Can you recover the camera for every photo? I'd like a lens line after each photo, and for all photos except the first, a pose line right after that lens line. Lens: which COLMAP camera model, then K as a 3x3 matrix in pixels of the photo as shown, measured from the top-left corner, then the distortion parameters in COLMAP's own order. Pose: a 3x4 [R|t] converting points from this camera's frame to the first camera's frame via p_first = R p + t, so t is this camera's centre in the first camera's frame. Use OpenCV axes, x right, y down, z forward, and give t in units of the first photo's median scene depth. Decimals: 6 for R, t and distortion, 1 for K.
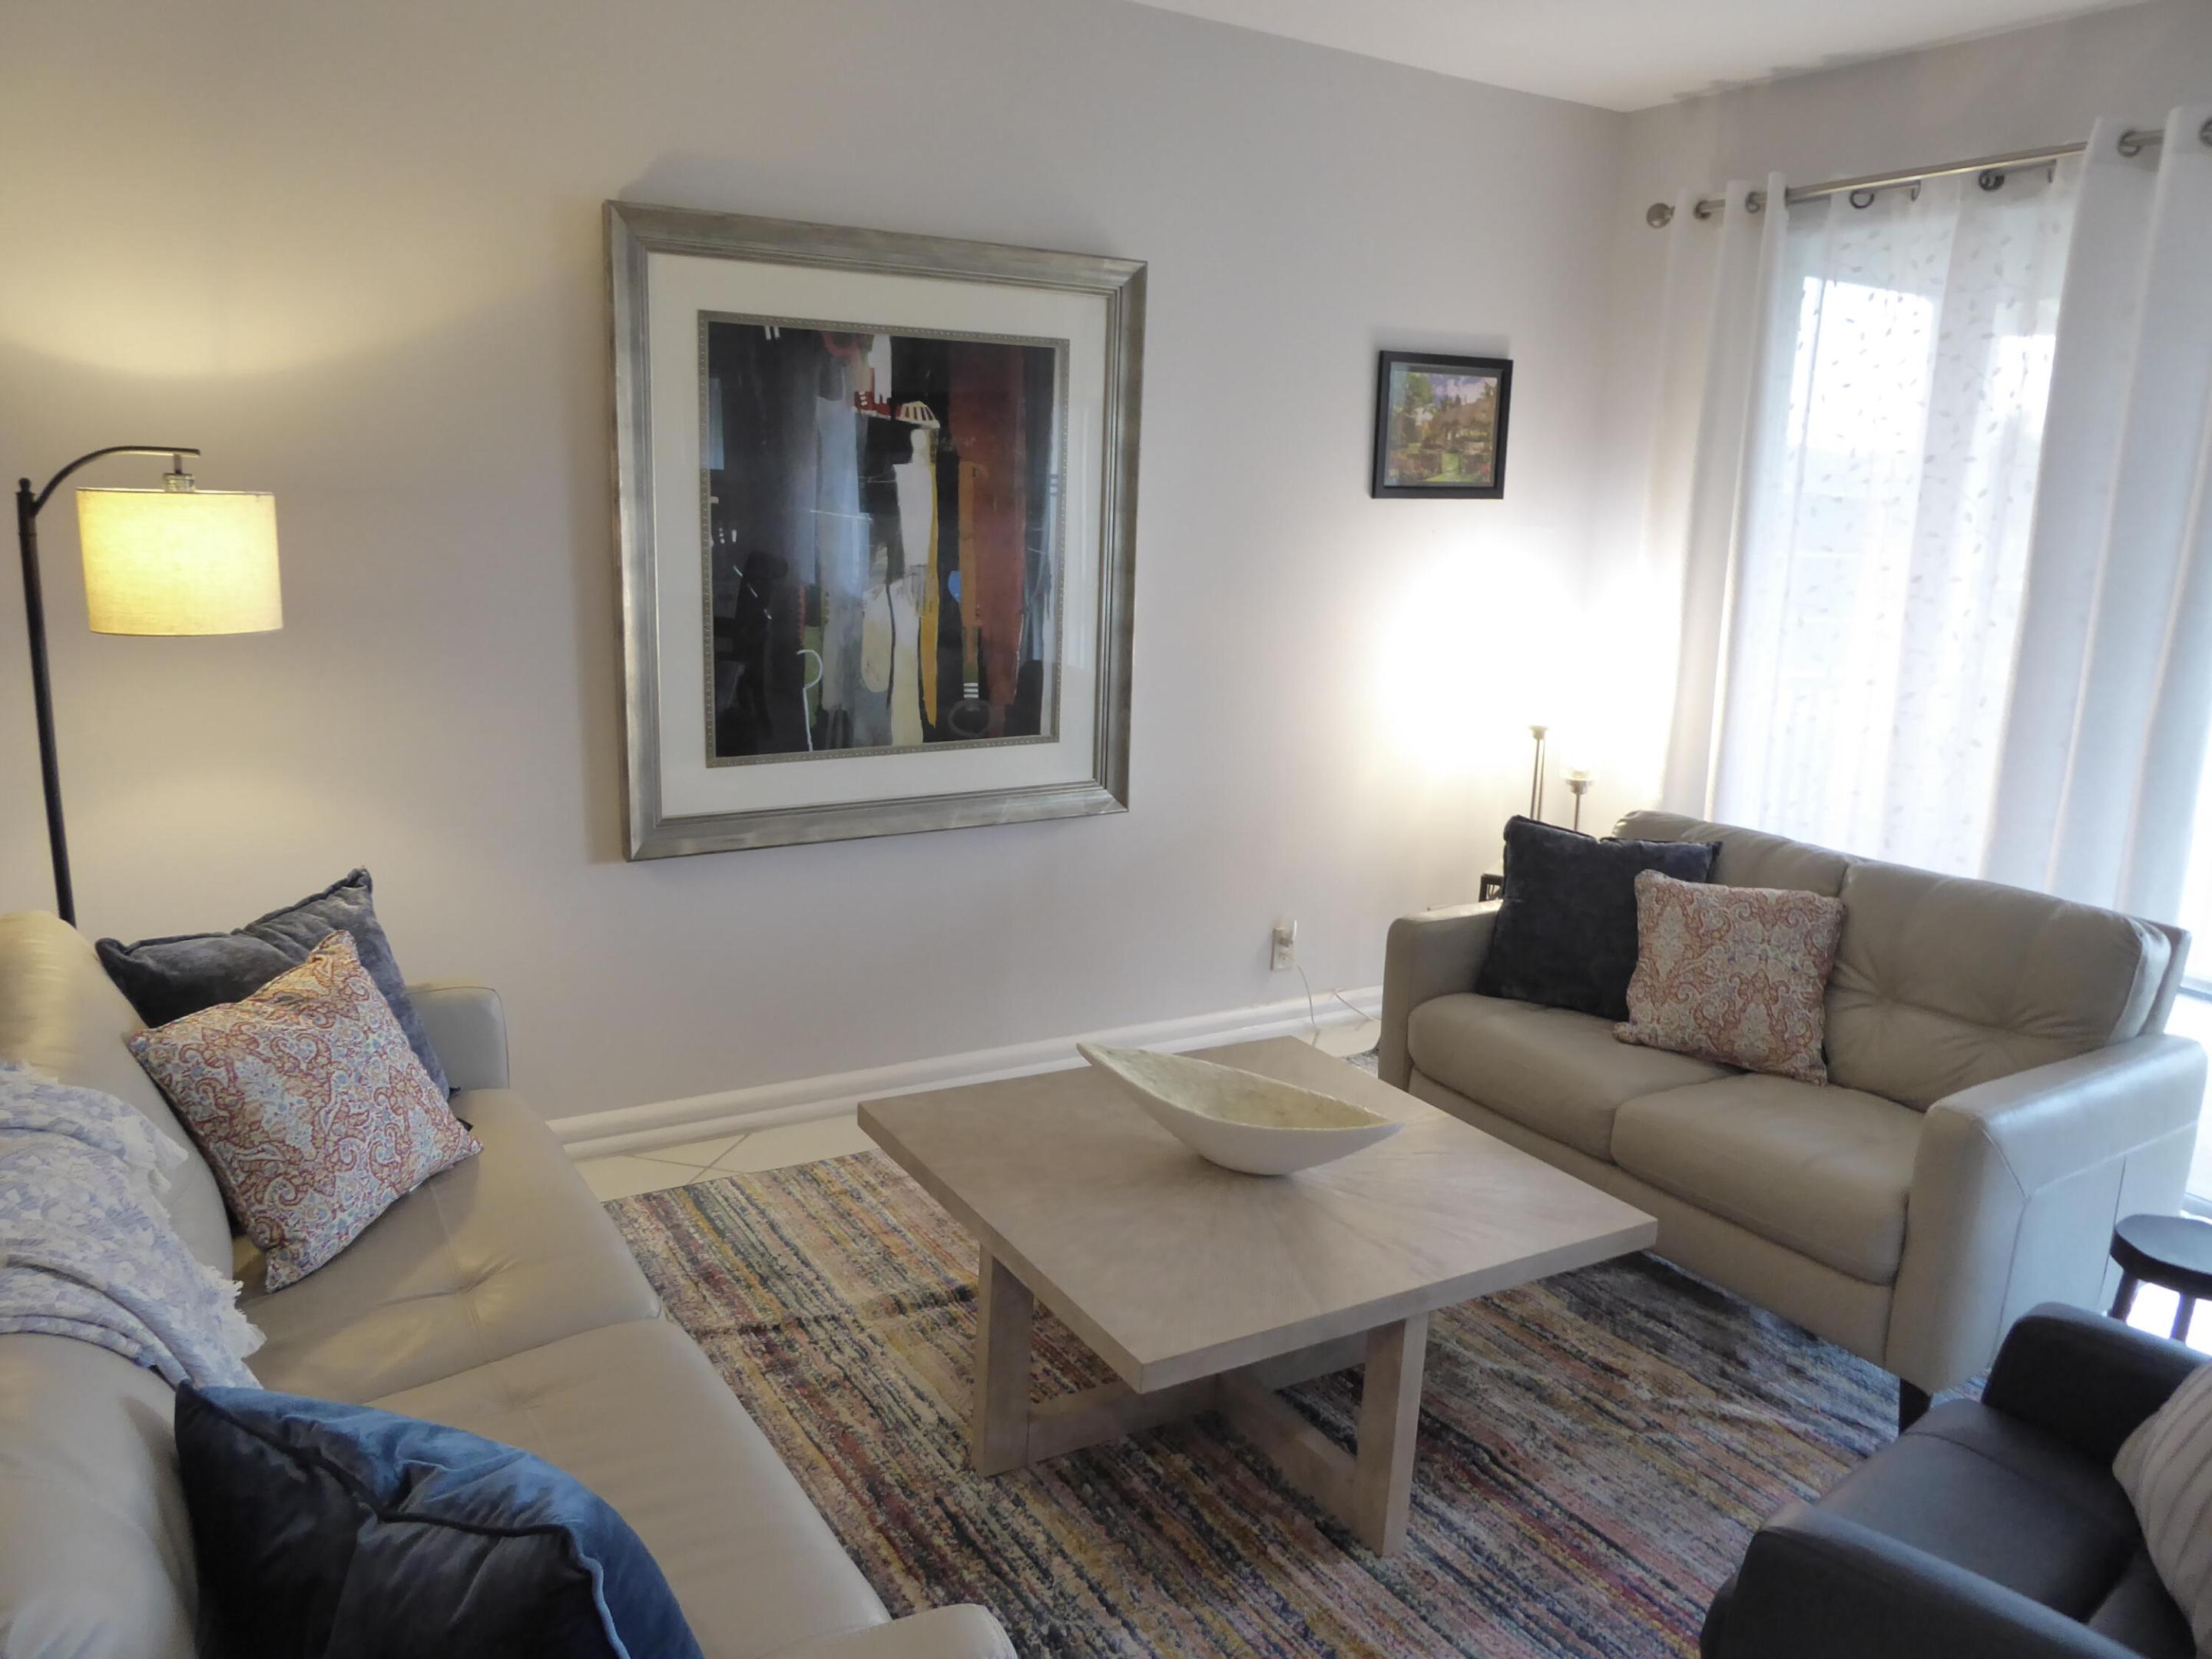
lens RADIAL K [[1565.3, 0, 1106.3], [0, 1565.3, 822.3], [0, 0, 1]] dist [-0.037890, 0.009718]
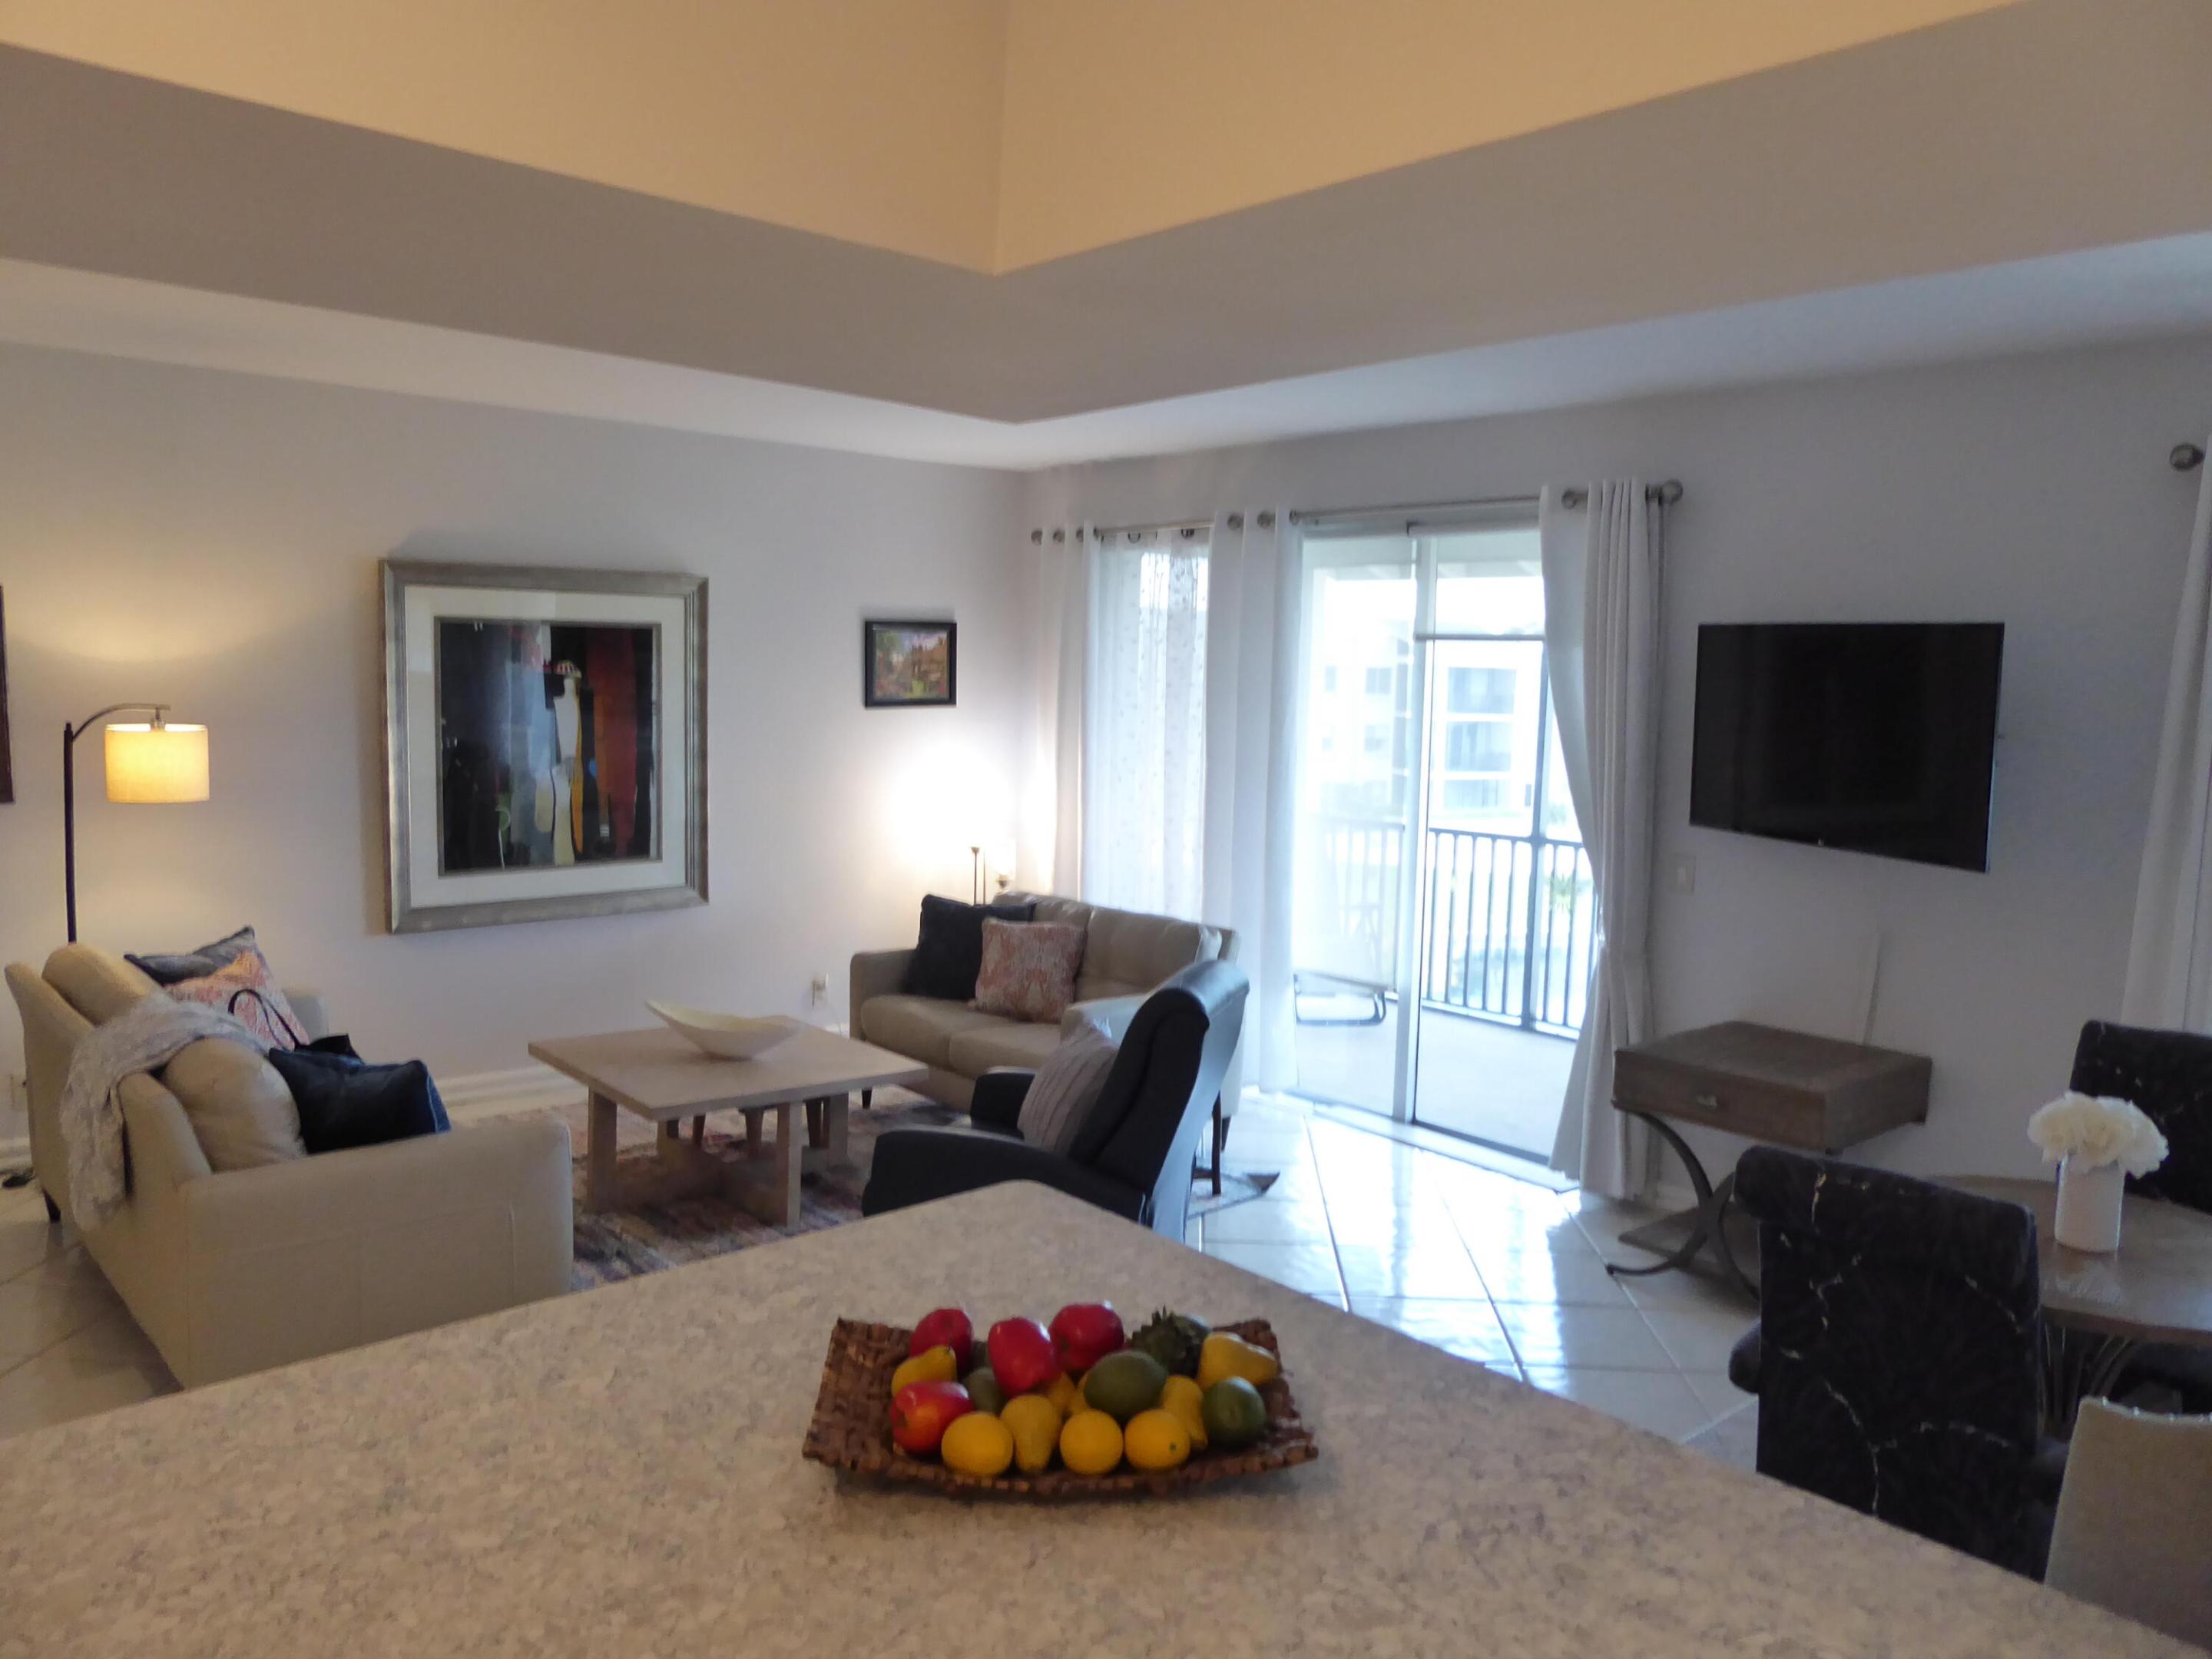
lens RADIAL K [[1565.3, 0, 1102.2], [0, 1565.3, 833.0], [0, 0, 1]] dist [-0.037890, 0.009718]
pose [[0.984821, -0.025063, 0.171752, 0.156907], [0.042145, 0.994436, -0.096543, 0.105681], [-0.168376, 0.102316, 0.980398, -0.745933]]
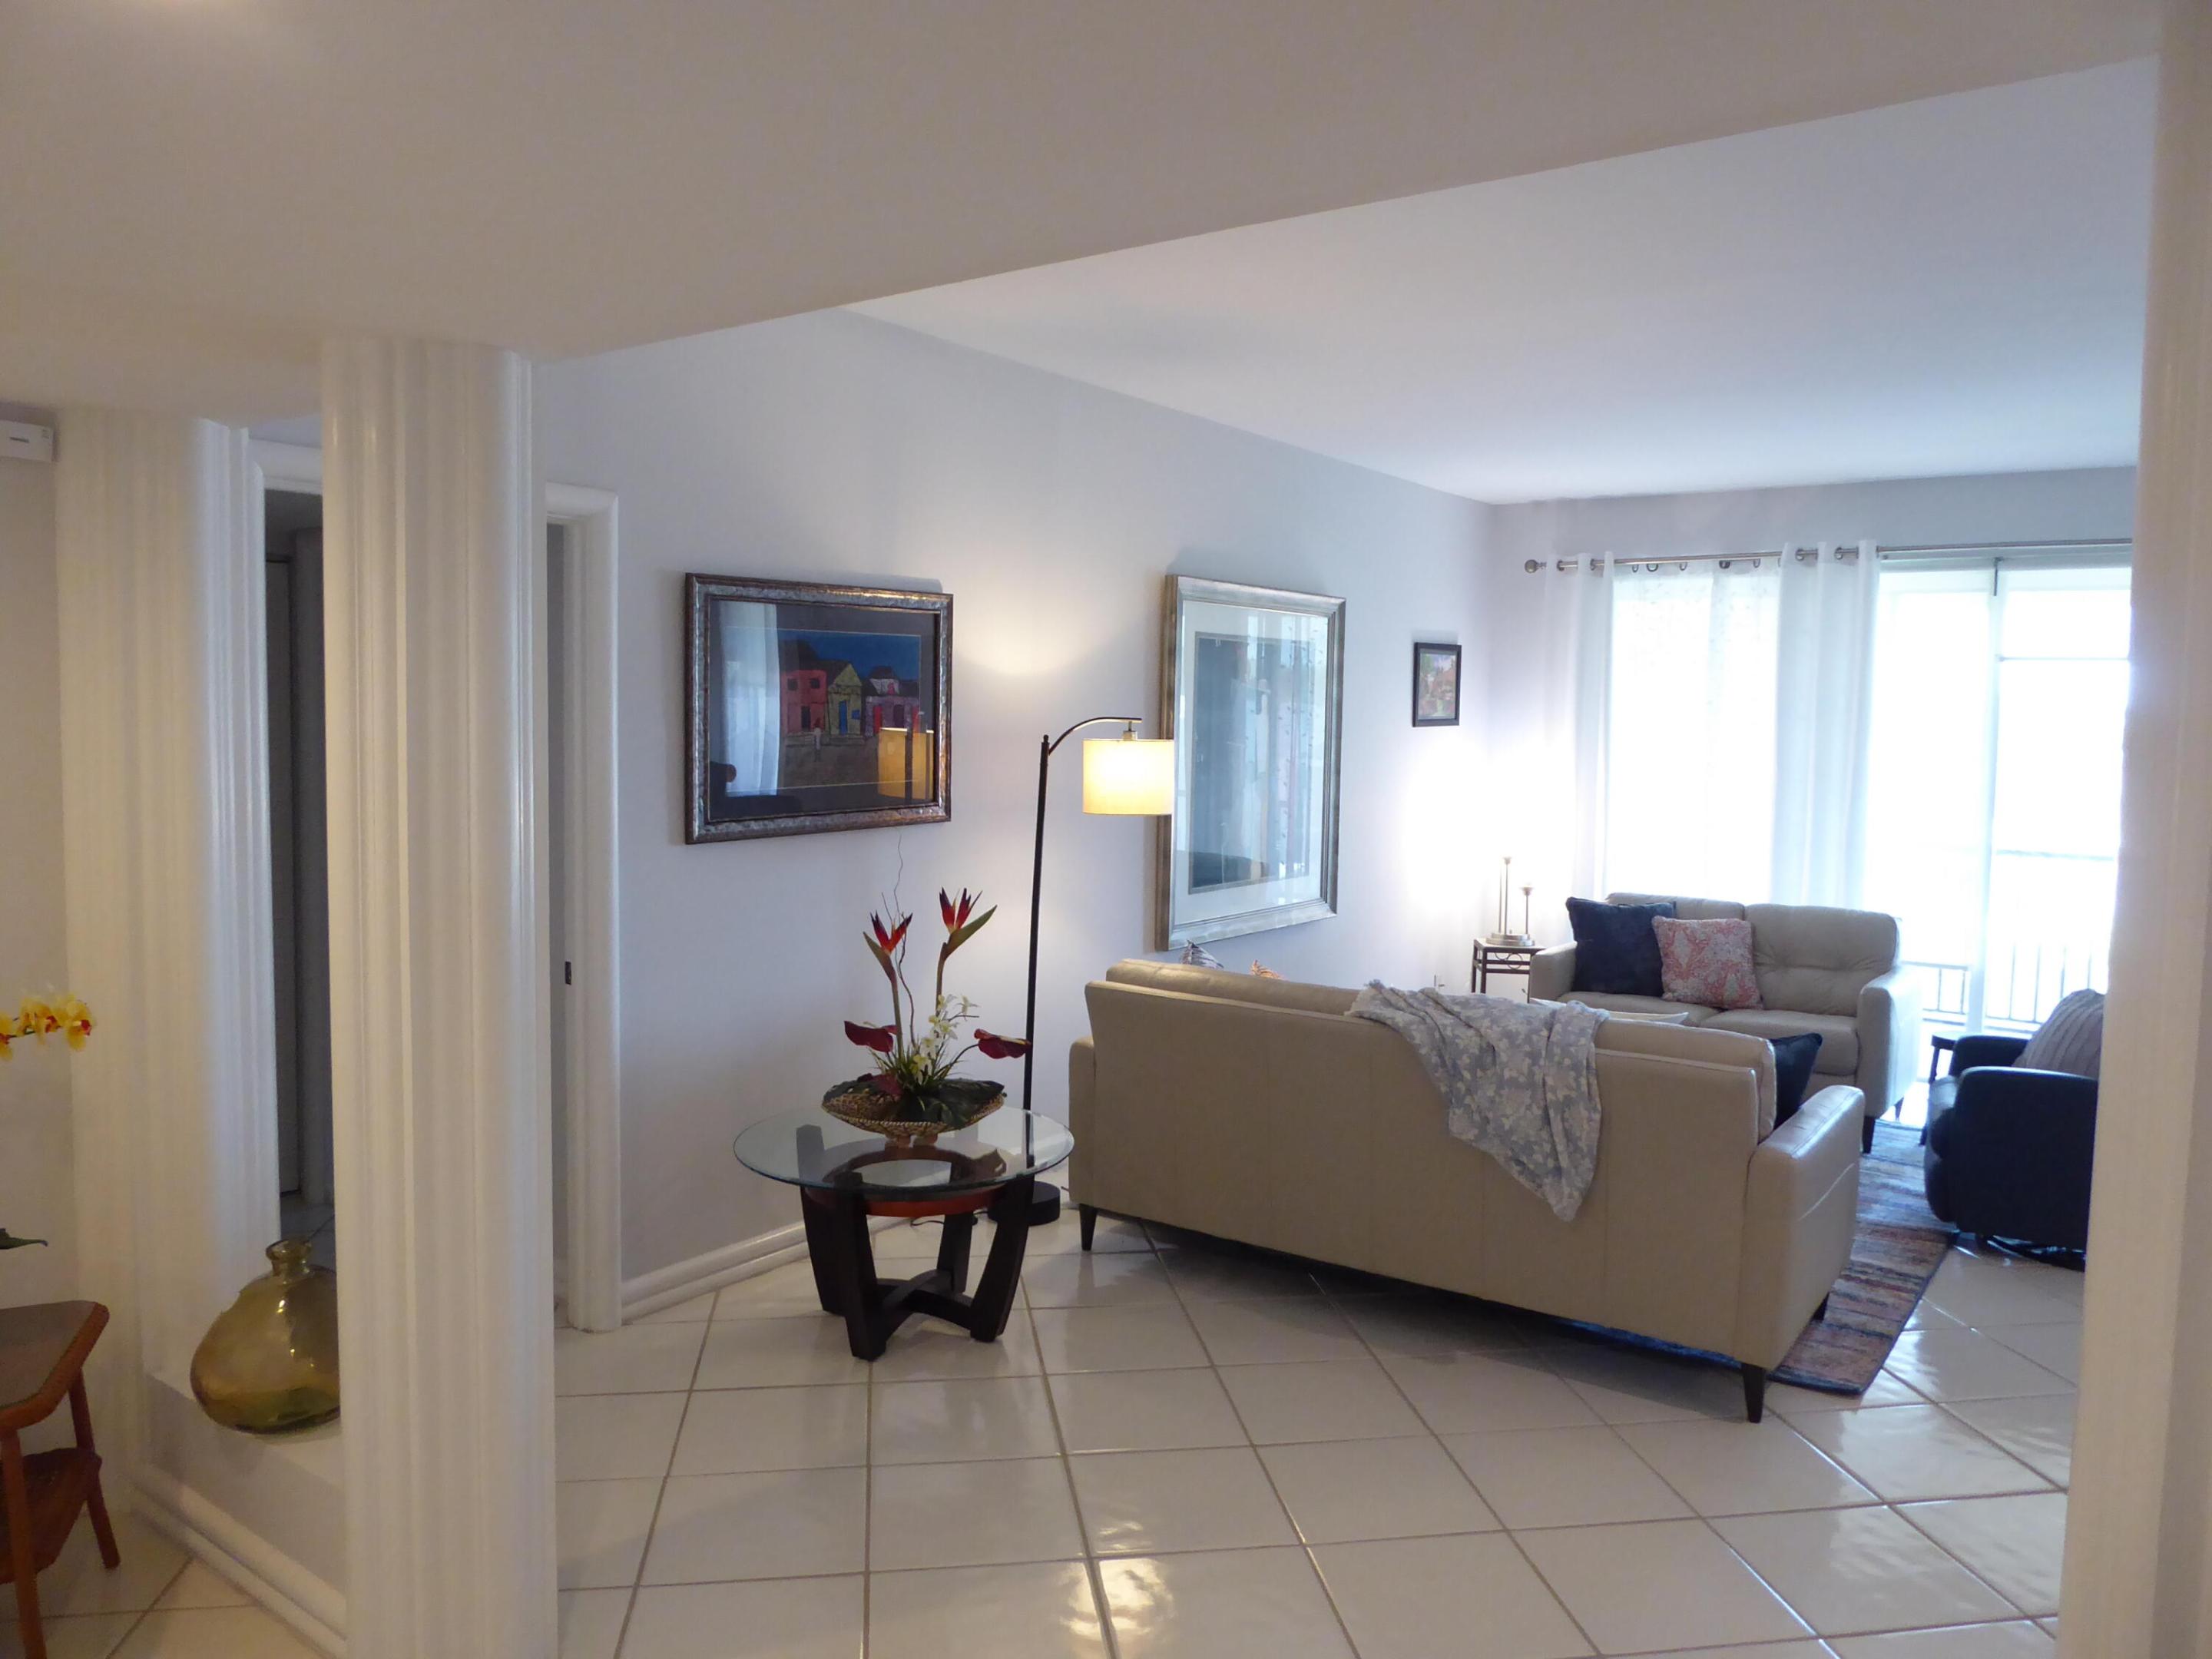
lens RADIAL K [[1565.3, 0, 1095.6], [0, 1565.3, 837.6], [0, 0, 1]] dist [-0.037890, 0.009718]
pose [[0.929497, -0.043597, 0.366244, -0.933619], [0.088242, 0.990437, -0.106052, 0.071967], [-0.358118, 0.130893, 0.924456, -0.513347]]
